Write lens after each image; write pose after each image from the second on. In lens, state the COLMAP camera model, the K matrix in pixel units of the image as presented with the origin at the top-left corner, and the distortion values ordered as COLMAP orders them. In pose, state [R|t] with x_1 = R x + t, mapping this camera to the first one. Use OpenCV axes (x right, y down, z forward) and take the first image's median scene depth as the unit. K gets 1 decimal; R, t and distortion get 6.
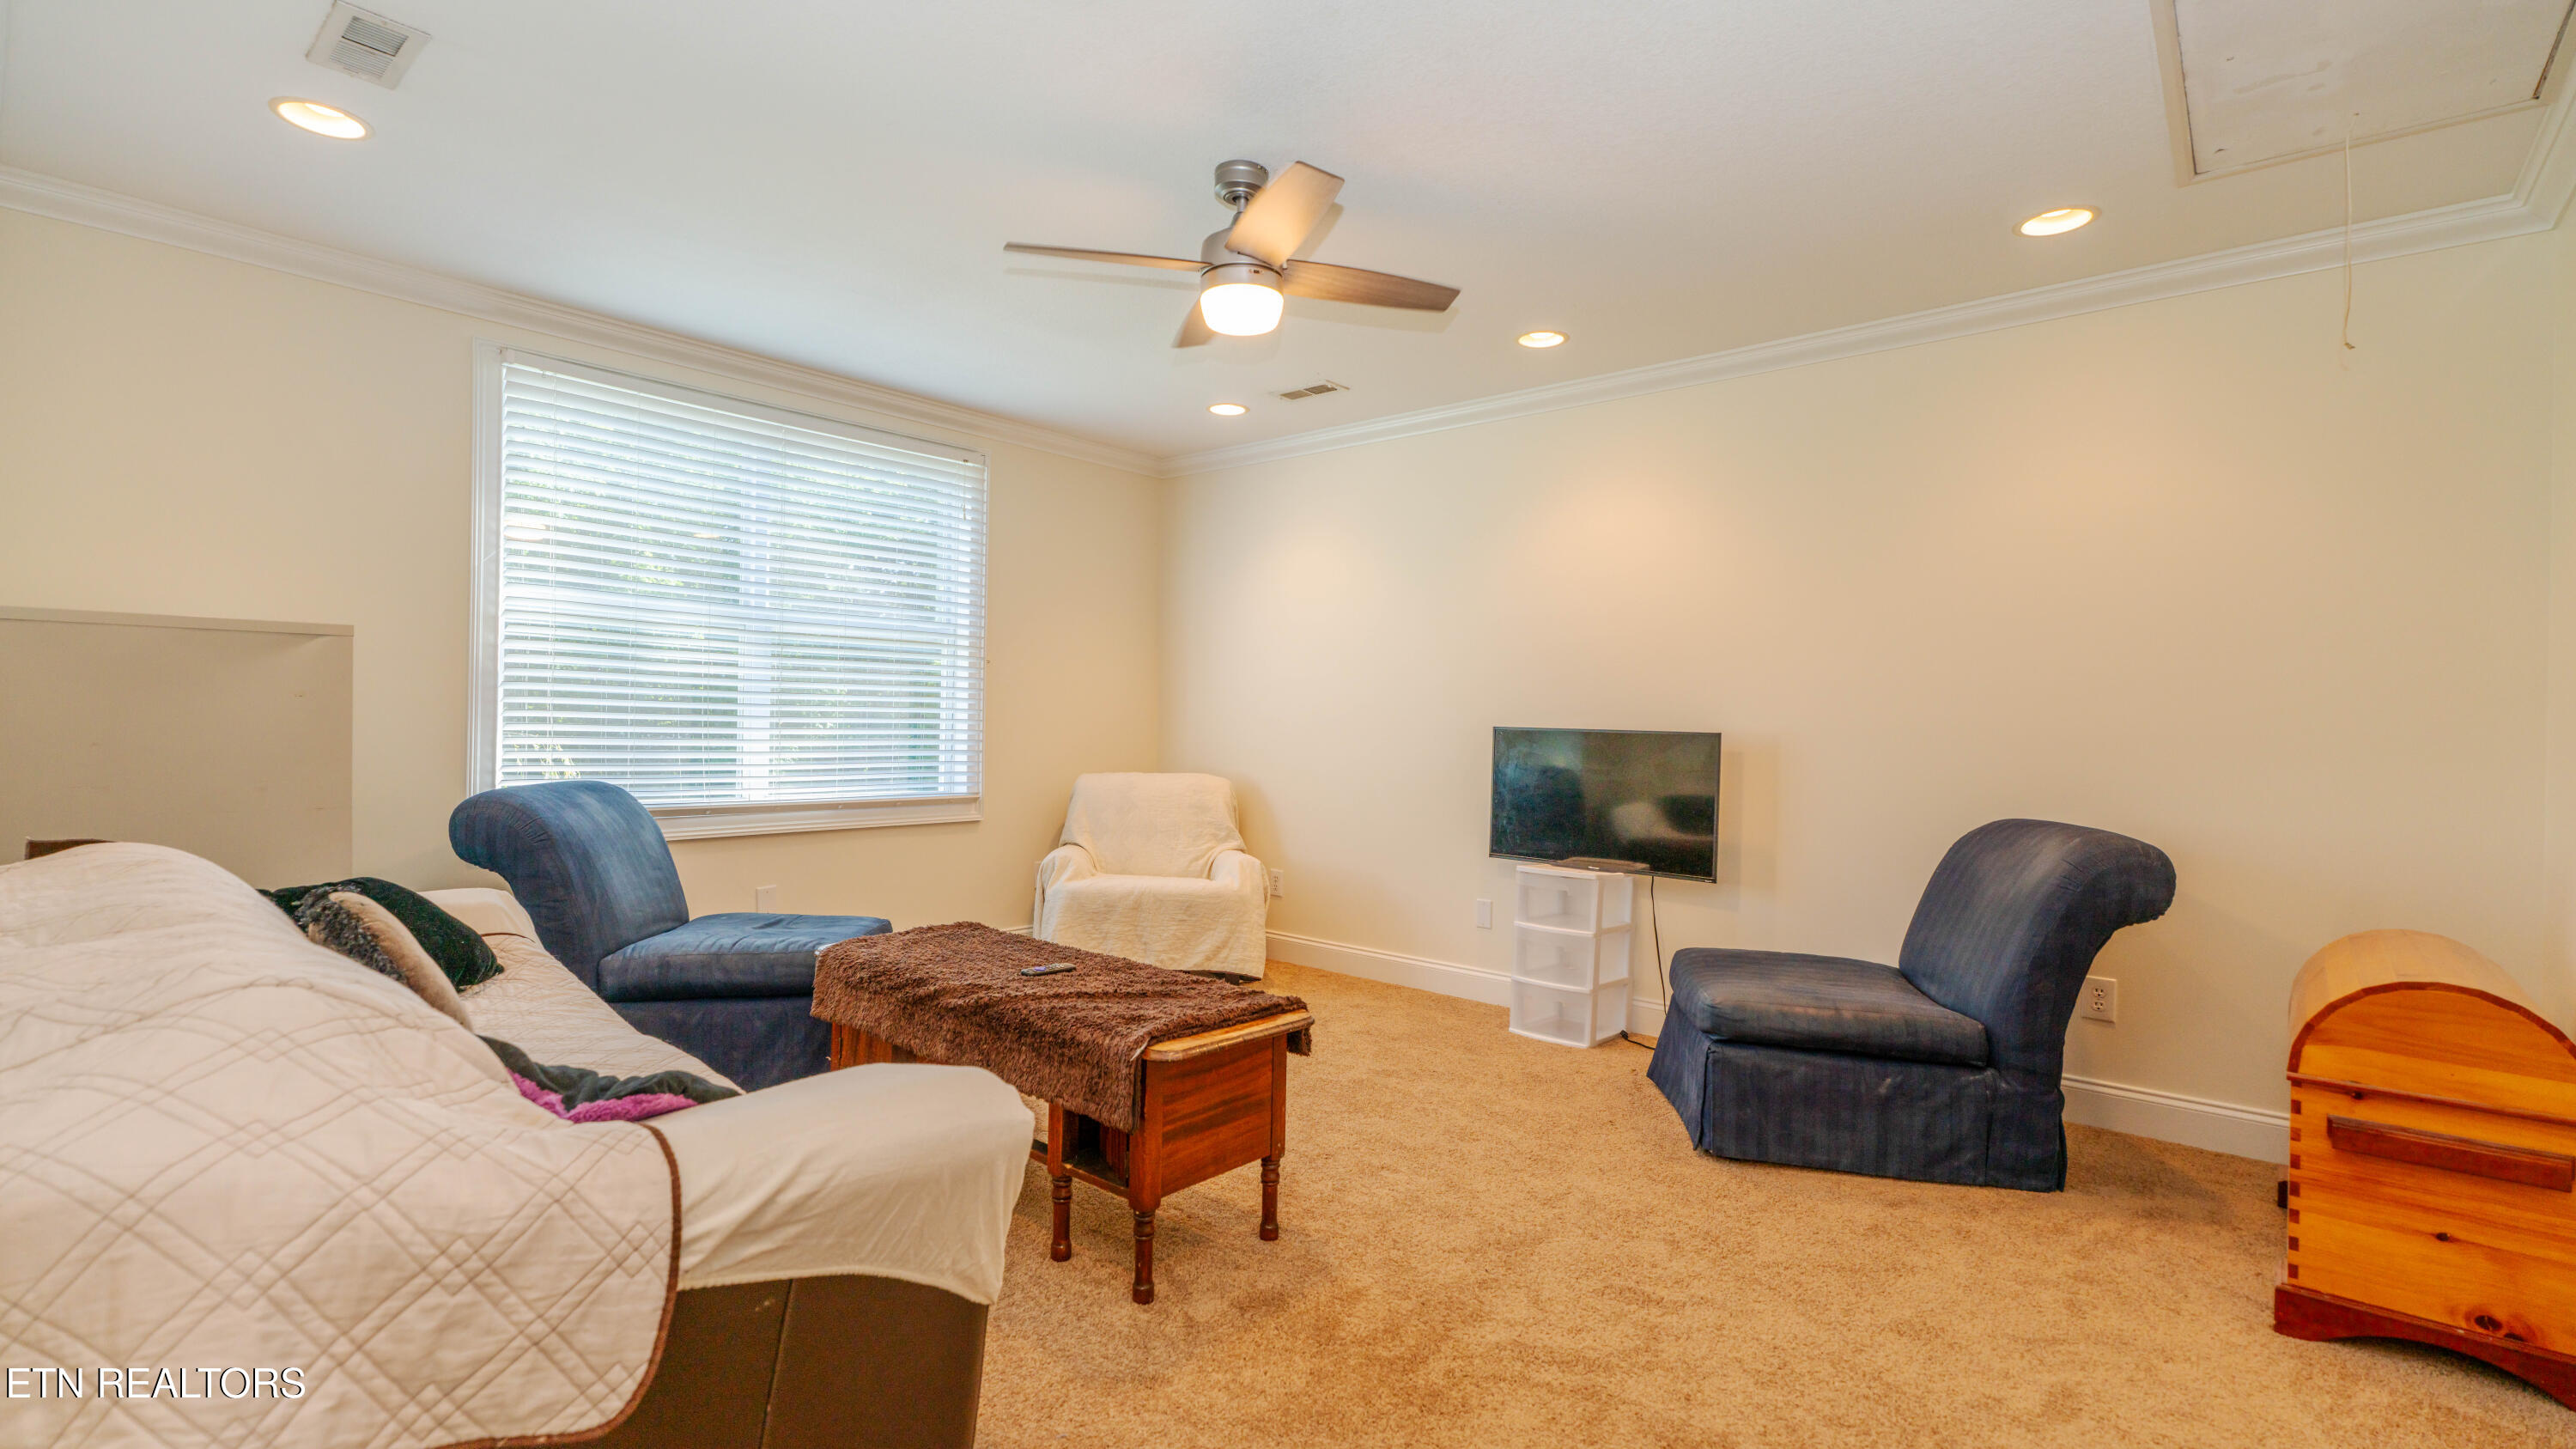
lens RADIAL K [[1169.6, 0, 1288.0], [0, 1169.6, 724.5], [0, 0, 1]] dist [-0.010243, -0.000070]
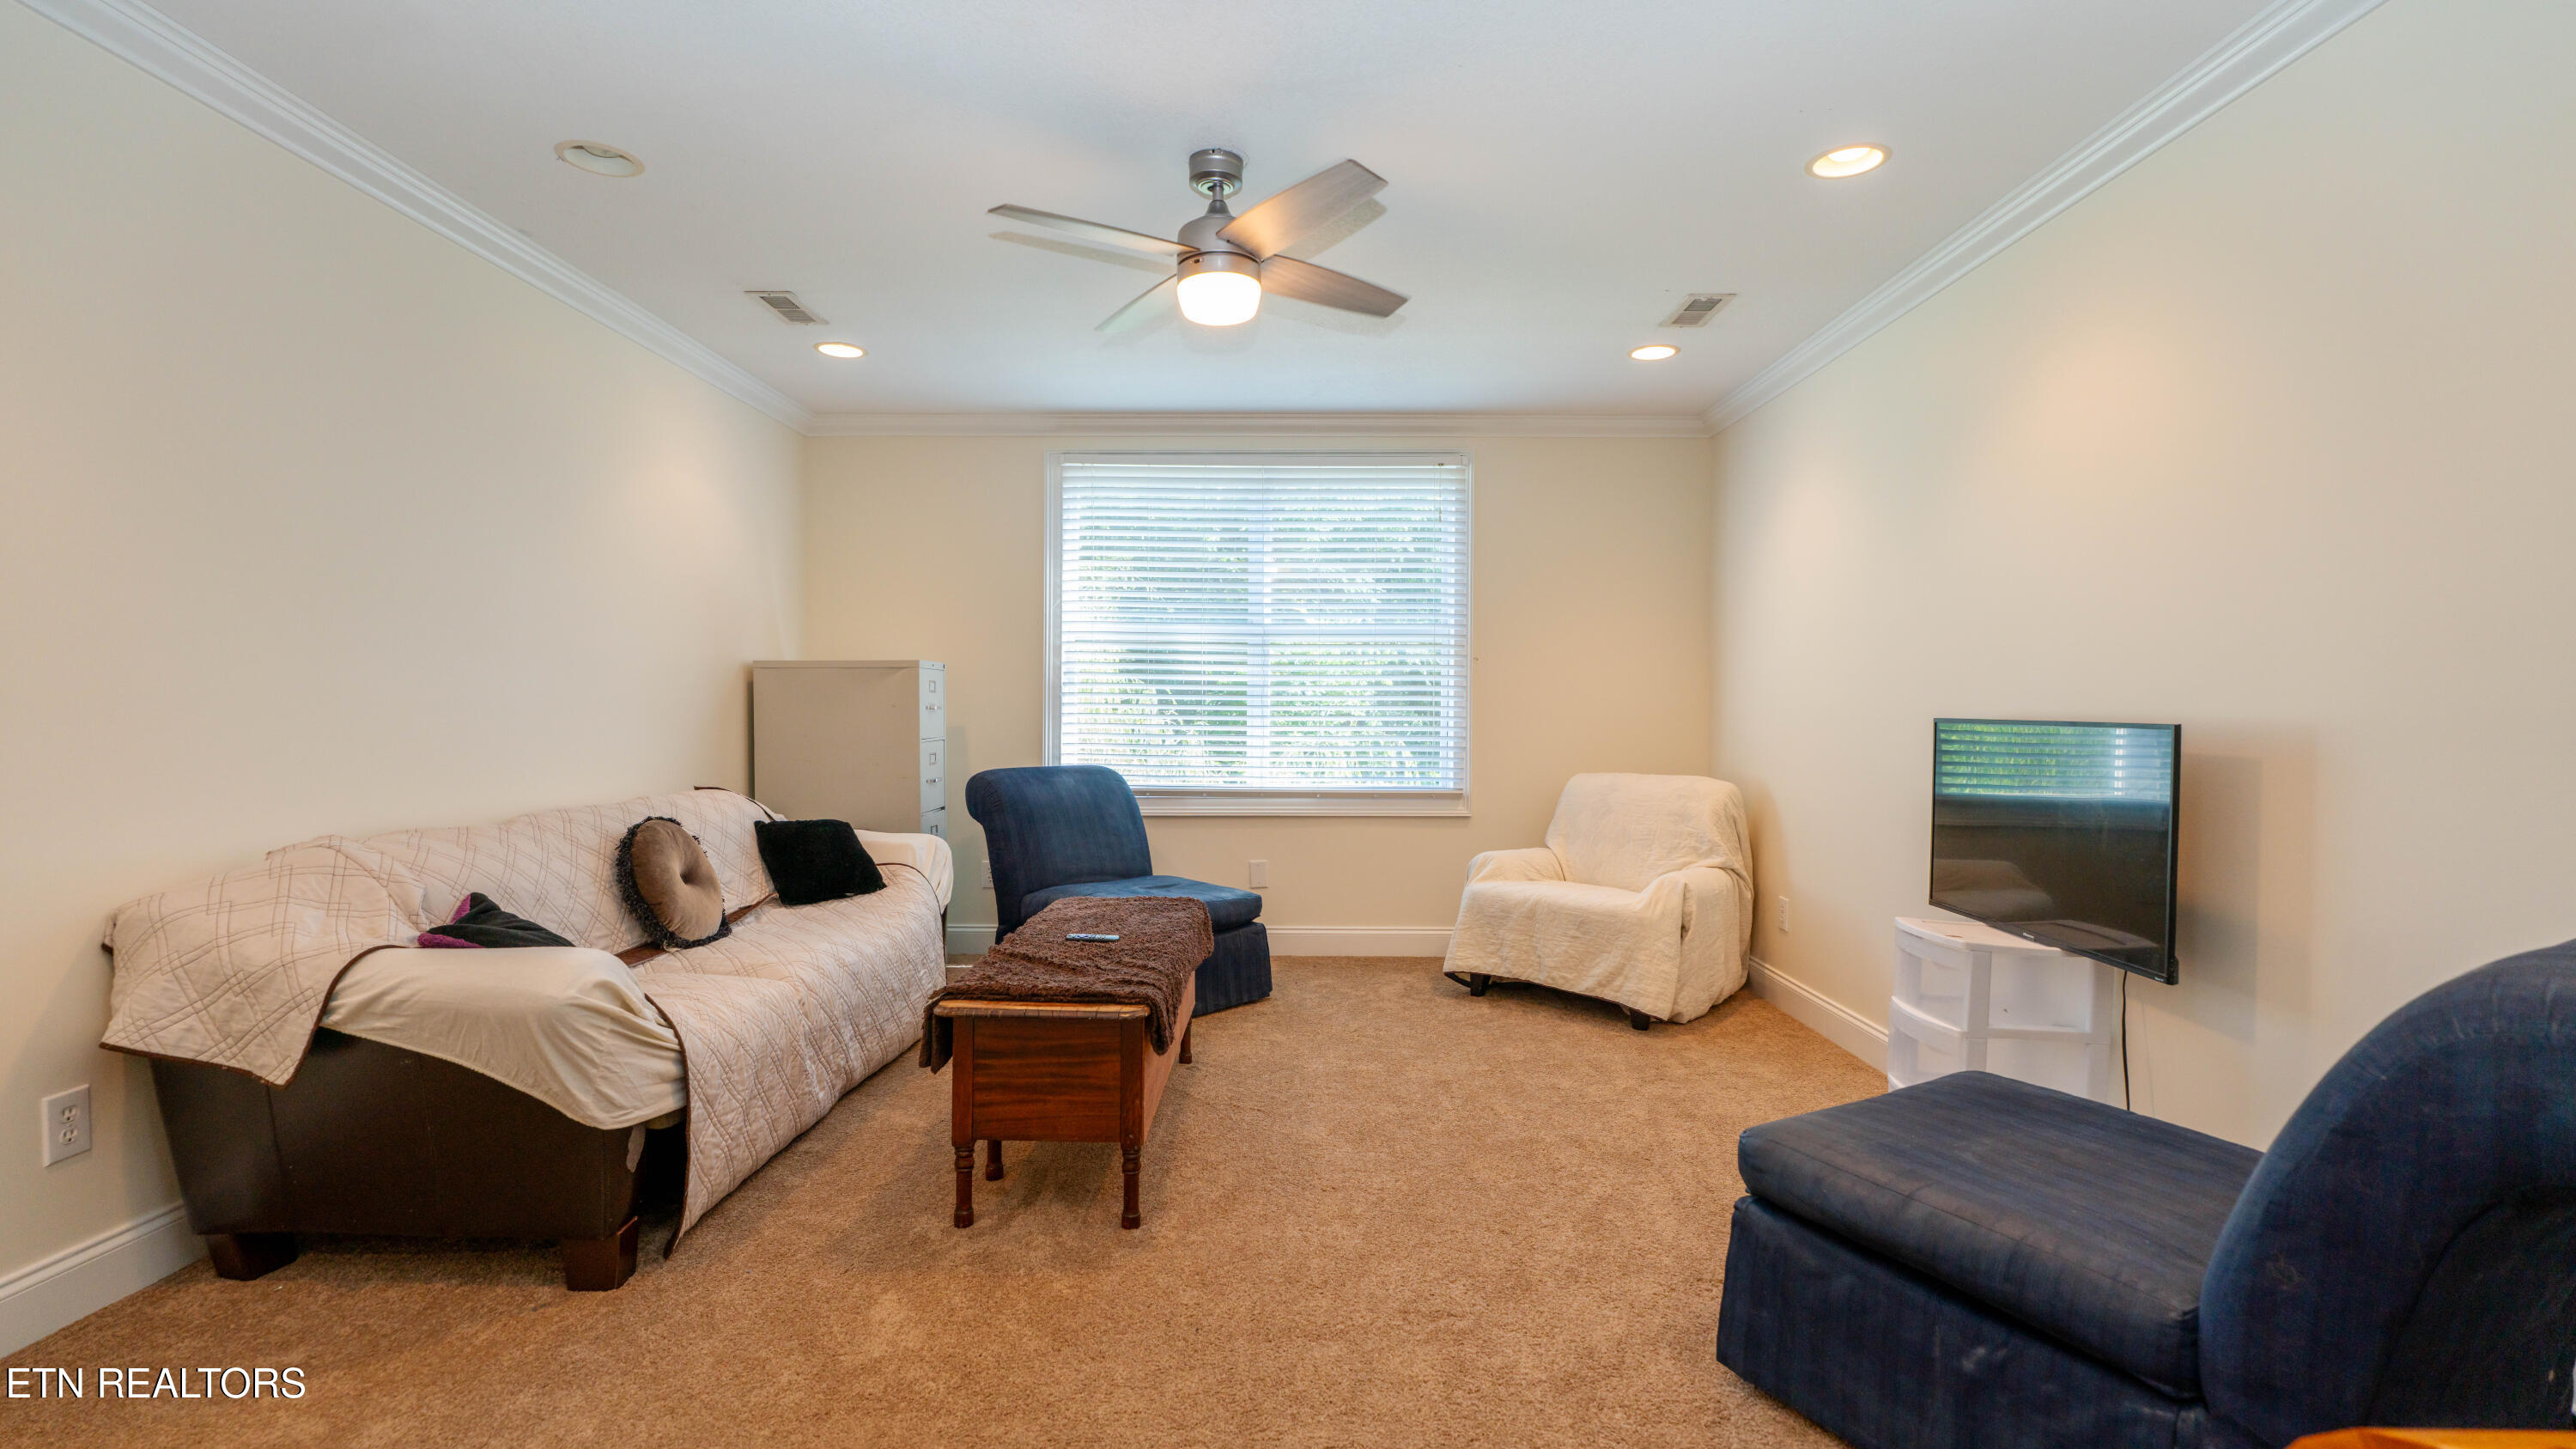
lens RADIAL K [[1192.1, 0, 1288.0], [0, 1192.1, 724.5], [0, 0, 1]] dist [-0.002897, -0.000864]
pose [[0.632140, -0.006750, -0.774825, 0.742283], [0.007399, 0.999969, -0.002675, 0.007510], [0.774819, -0.004042, 0.632170, 0.387668]]
